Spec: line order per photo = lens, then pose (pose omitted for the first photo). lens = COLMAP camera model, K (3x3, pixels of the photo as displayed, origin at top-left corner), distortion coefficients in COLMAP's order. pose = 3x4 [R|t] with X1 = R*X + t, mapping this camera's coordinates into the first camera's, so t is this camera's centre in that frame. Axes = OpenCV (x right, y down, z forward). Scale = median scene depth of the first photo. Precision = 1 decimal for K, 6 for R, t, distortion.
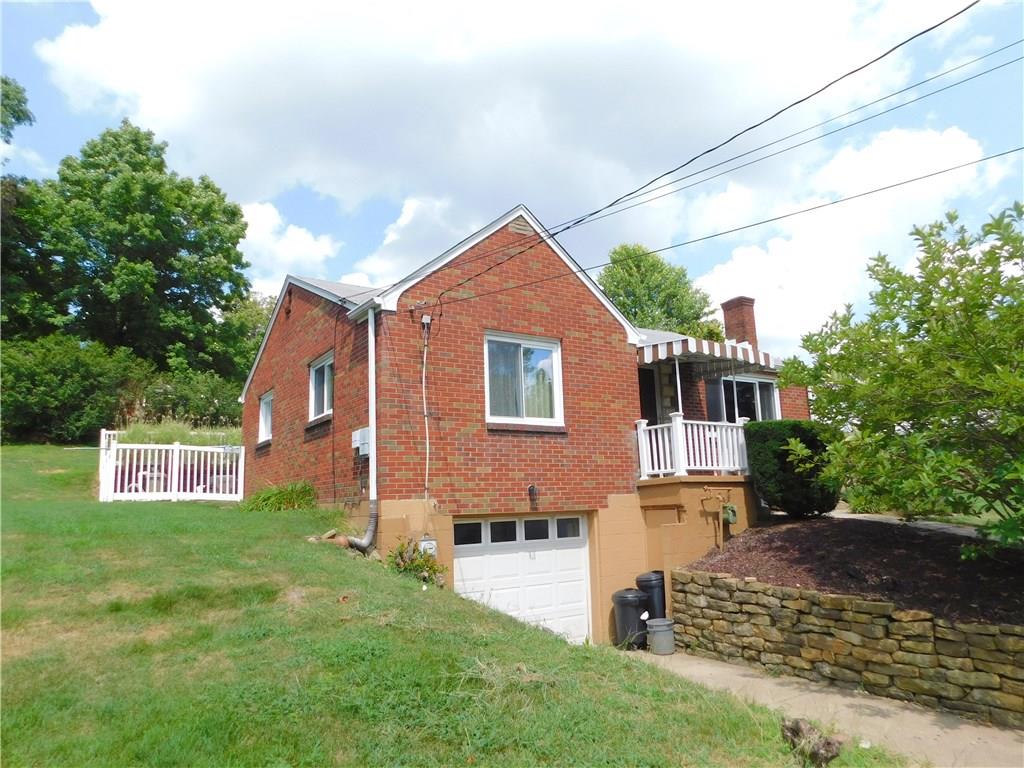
lens RADIAL K [[686.8, 0, 521.0], [0, 686.8, 385.3], [0, 0, 1]] dist [-0.060208, 0.052455]
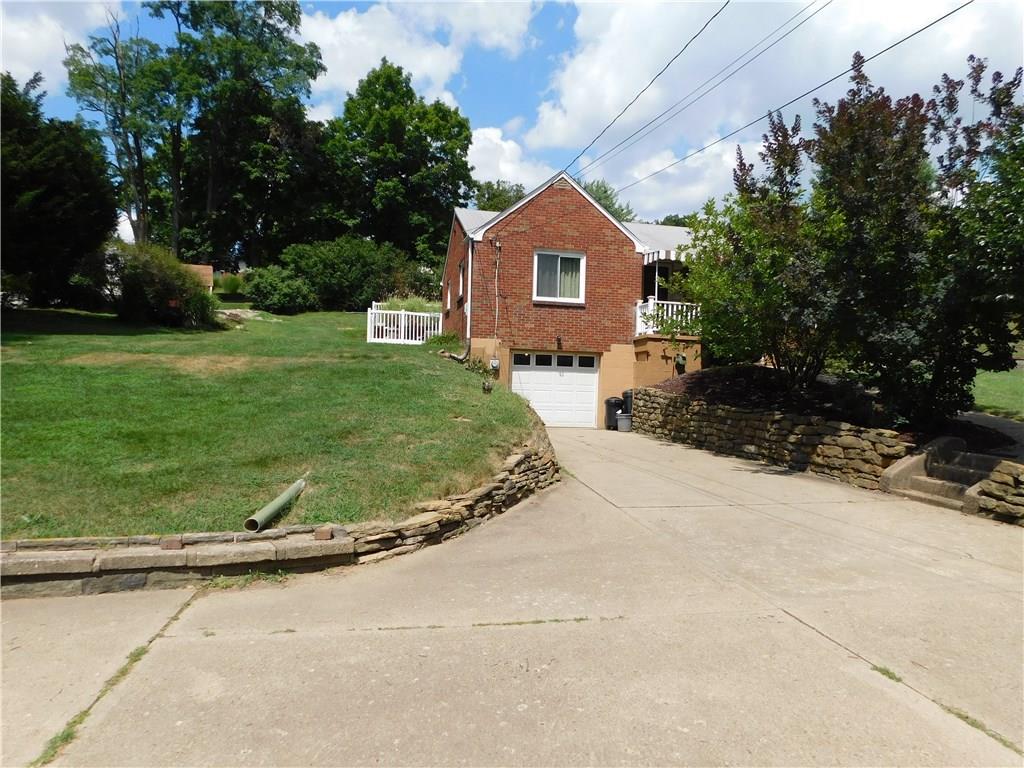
lens RADIAL K [[686.8, 0, 506.5], [0, 686.8, 387.2], [0, 0, 1]] dist [-0.060208, 0.052455]
pose [[0.923330, 0.063675, -0.378693, 0.546806], [0.005778, 0.983741, 0.179498, -0.042645], [0.383965, -0.167924, 0.907950, -0.672891]]
